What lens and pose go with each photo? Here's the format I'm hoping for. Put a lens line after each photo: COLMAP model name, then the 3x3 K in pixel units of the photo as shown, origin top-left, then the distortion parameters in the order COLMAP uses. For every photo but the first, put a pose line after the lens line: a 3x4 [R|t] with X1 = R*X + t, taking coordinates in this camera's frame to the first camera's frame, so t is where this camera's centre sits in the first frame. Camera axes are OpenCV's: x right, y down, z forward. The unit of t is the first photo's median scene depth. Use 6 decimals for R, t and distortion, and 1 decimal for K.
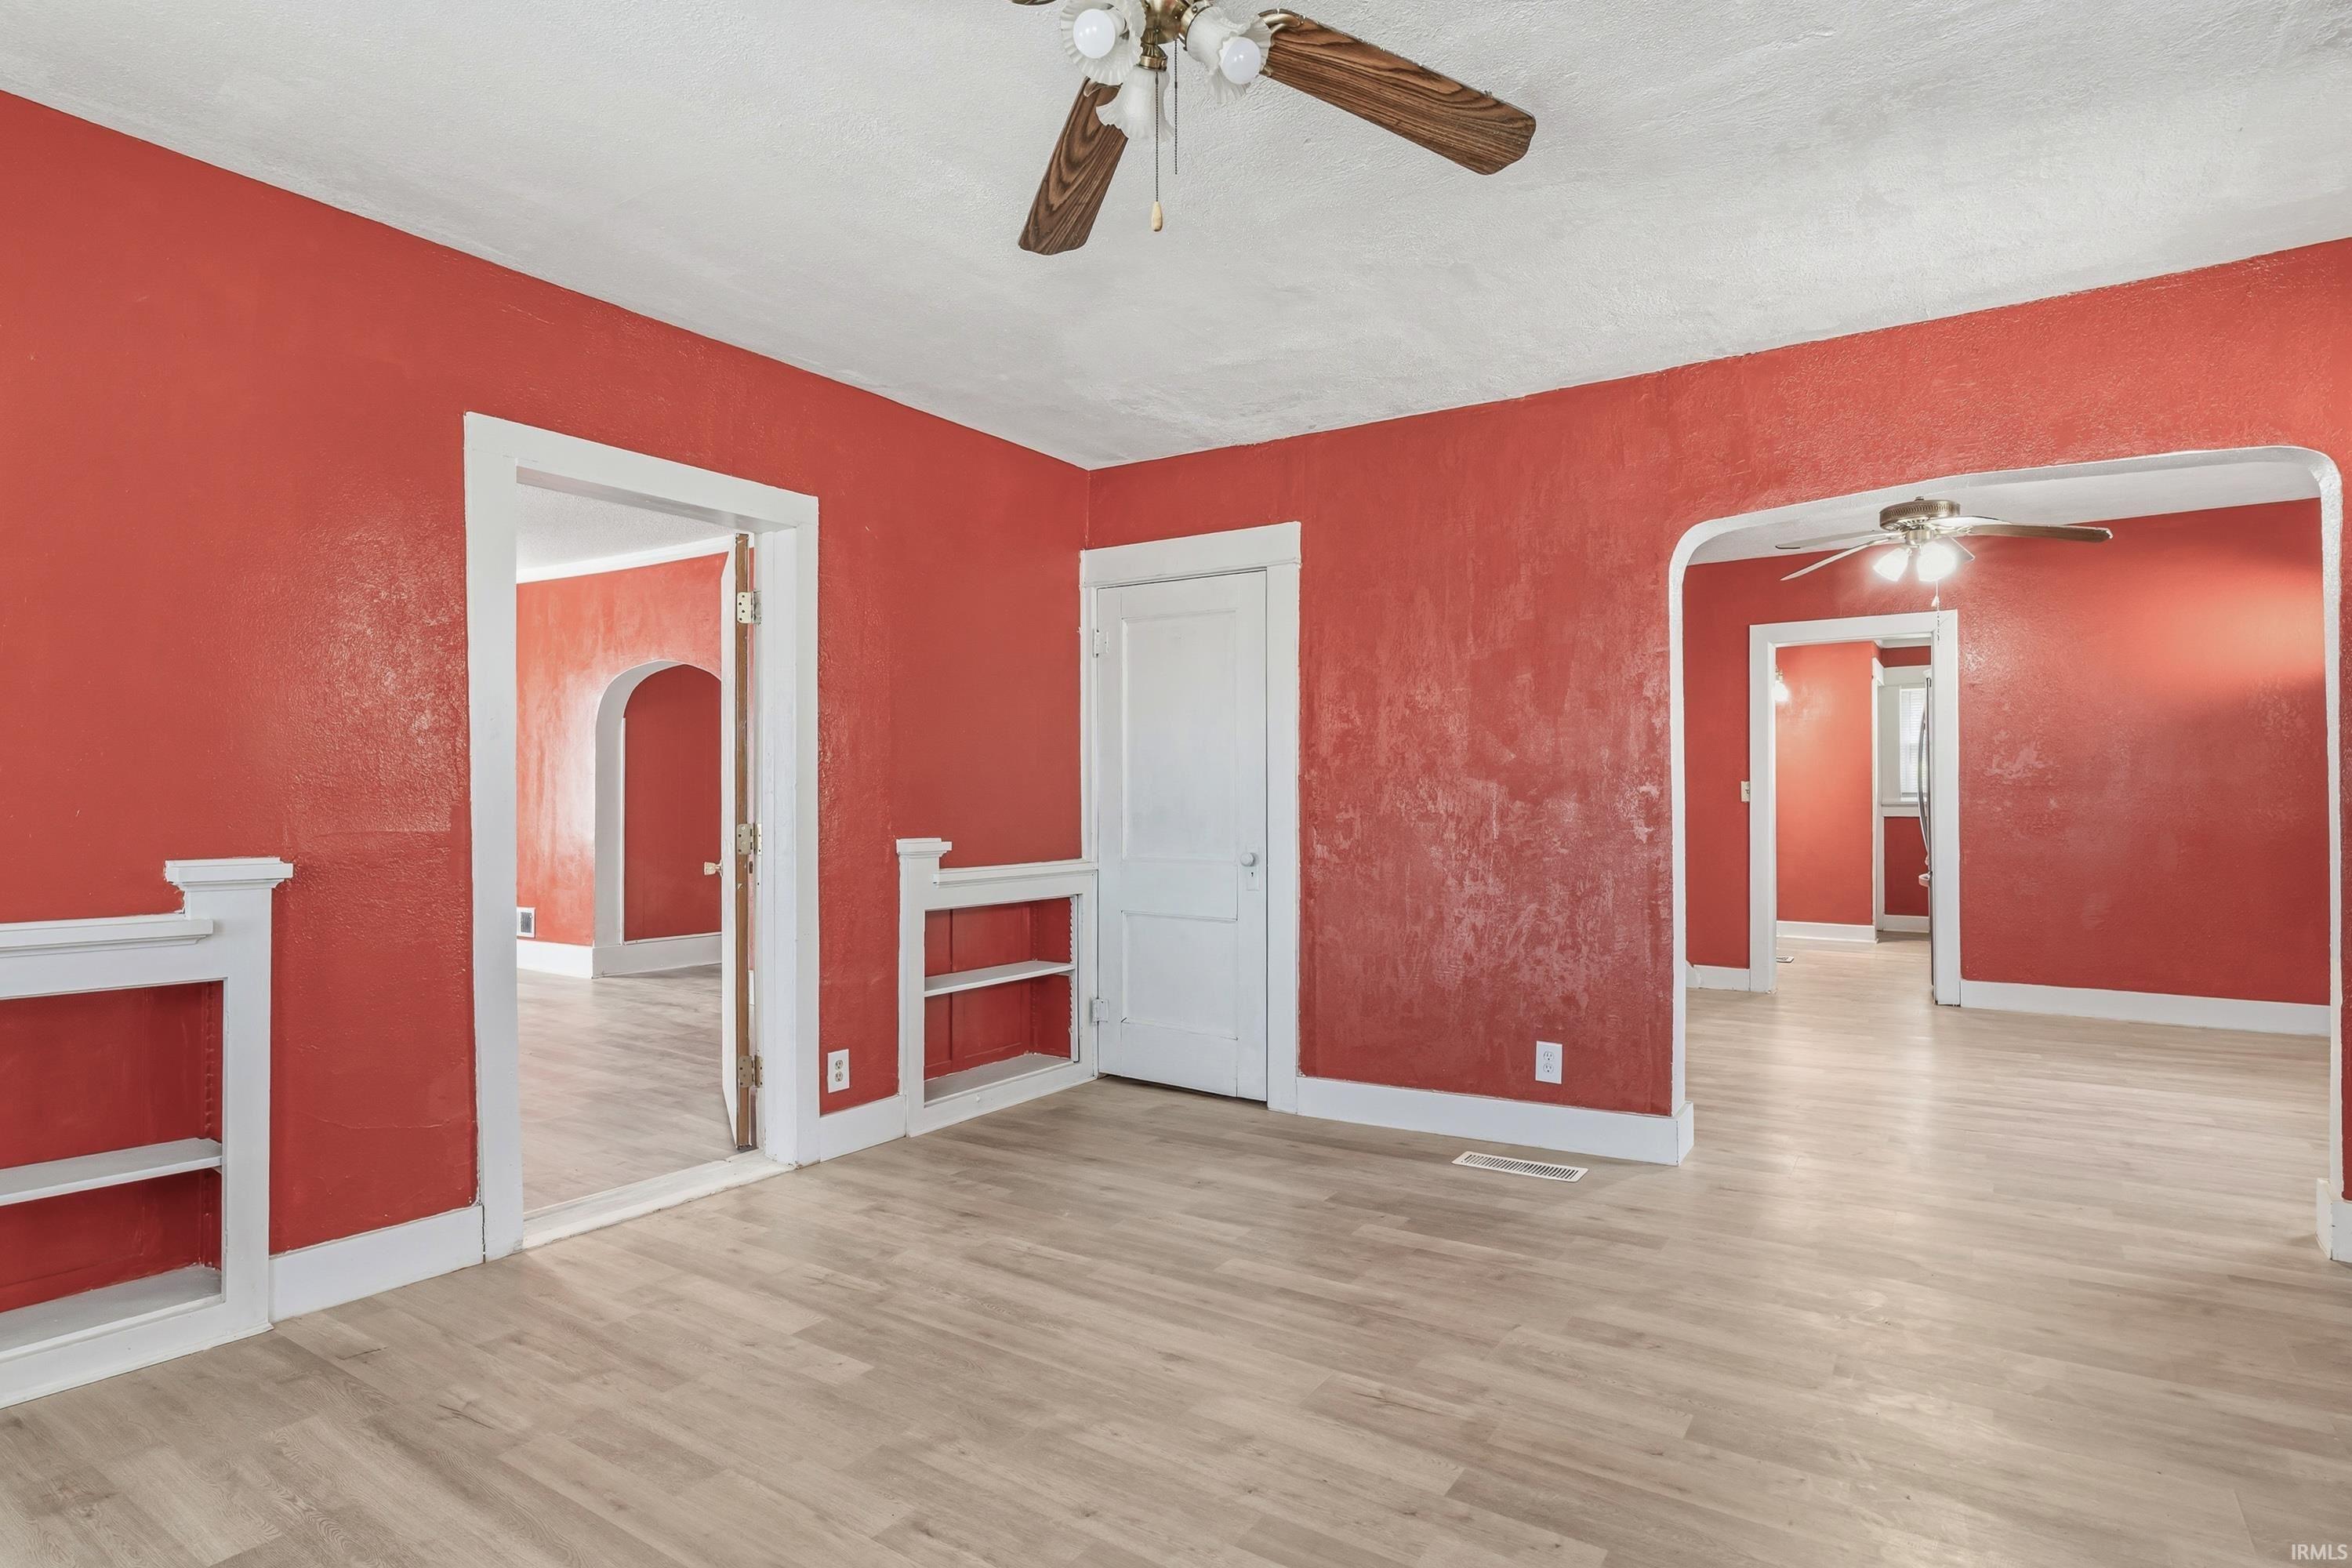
lens RADIAL K [[1208.0, 0, 1169.2], [0, 1208.0, 786.1], [0, 0, 1]] dist [-0.002633, 0.000318]
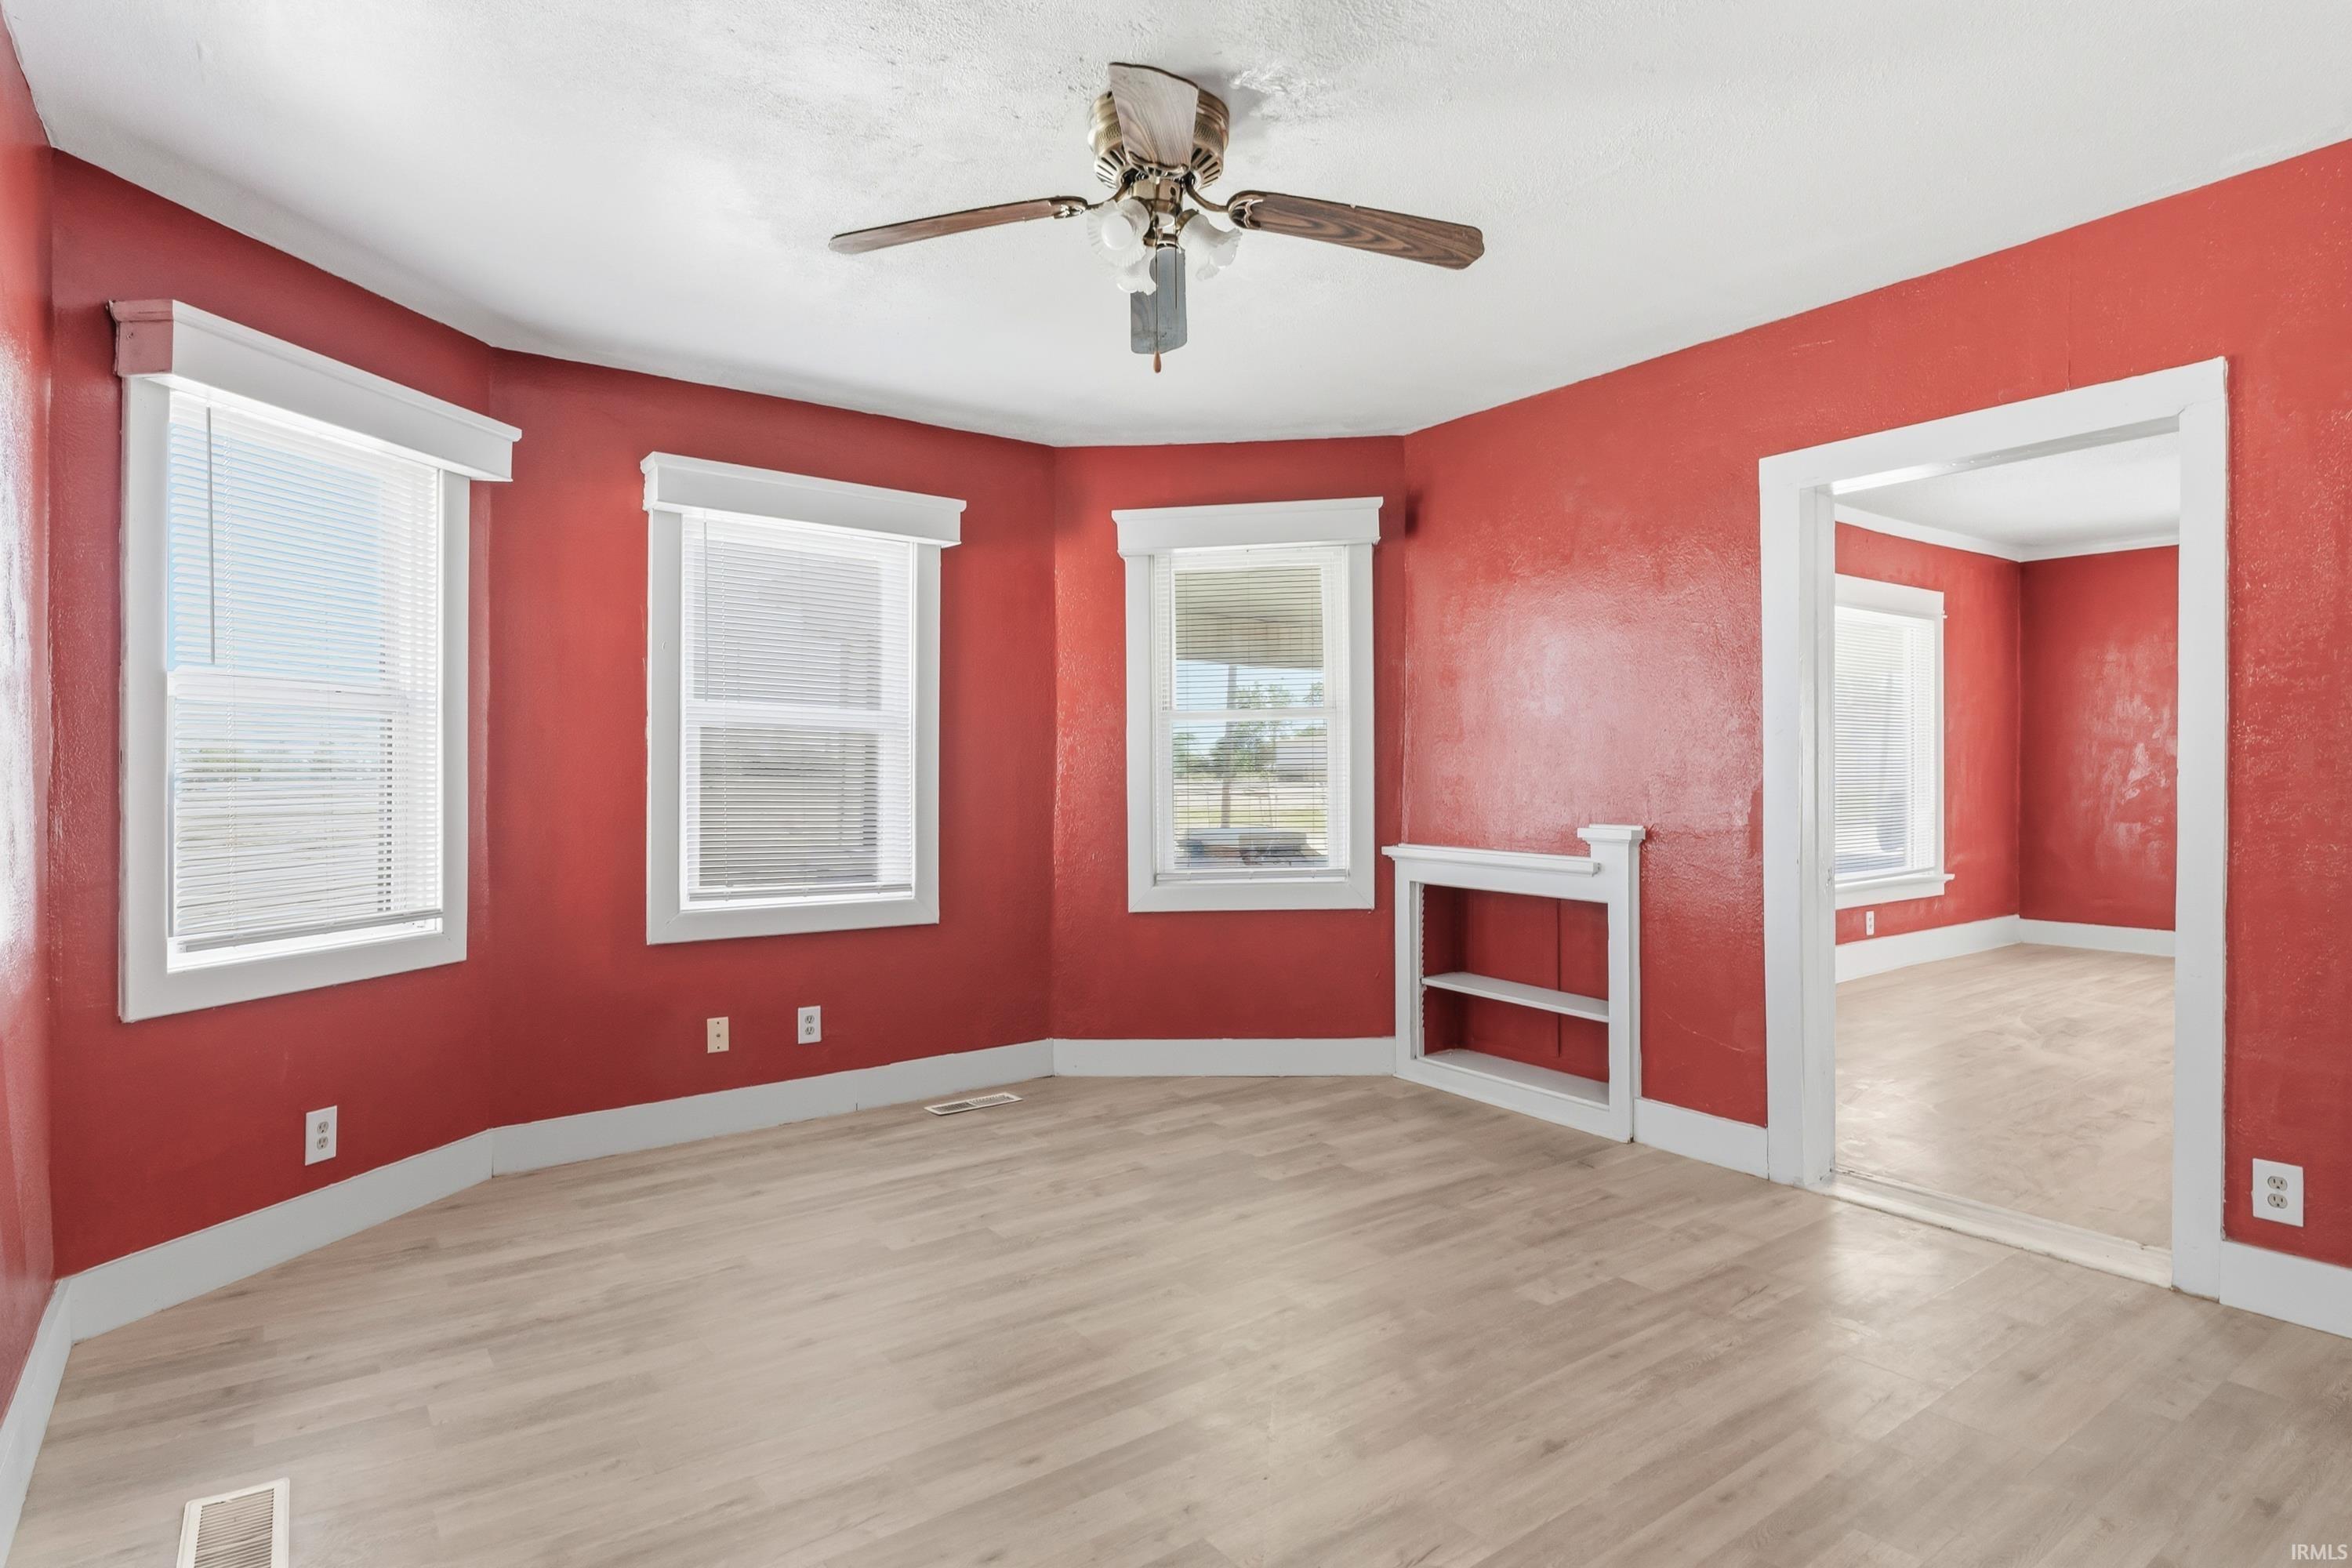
lens RADIAL K [[1208.0, 0, 1169.2], [0, 1208.0, 786.1], [0, 0, 1]] dist [-0.002633, 0.000318]
pose [[-0.325984, 0.011280, -0.945308, 0.826601], [0.017451, 0.999830, 0.005913, -0.007972], [0.945214, -0.014570, -0.326125, 0.941146]]
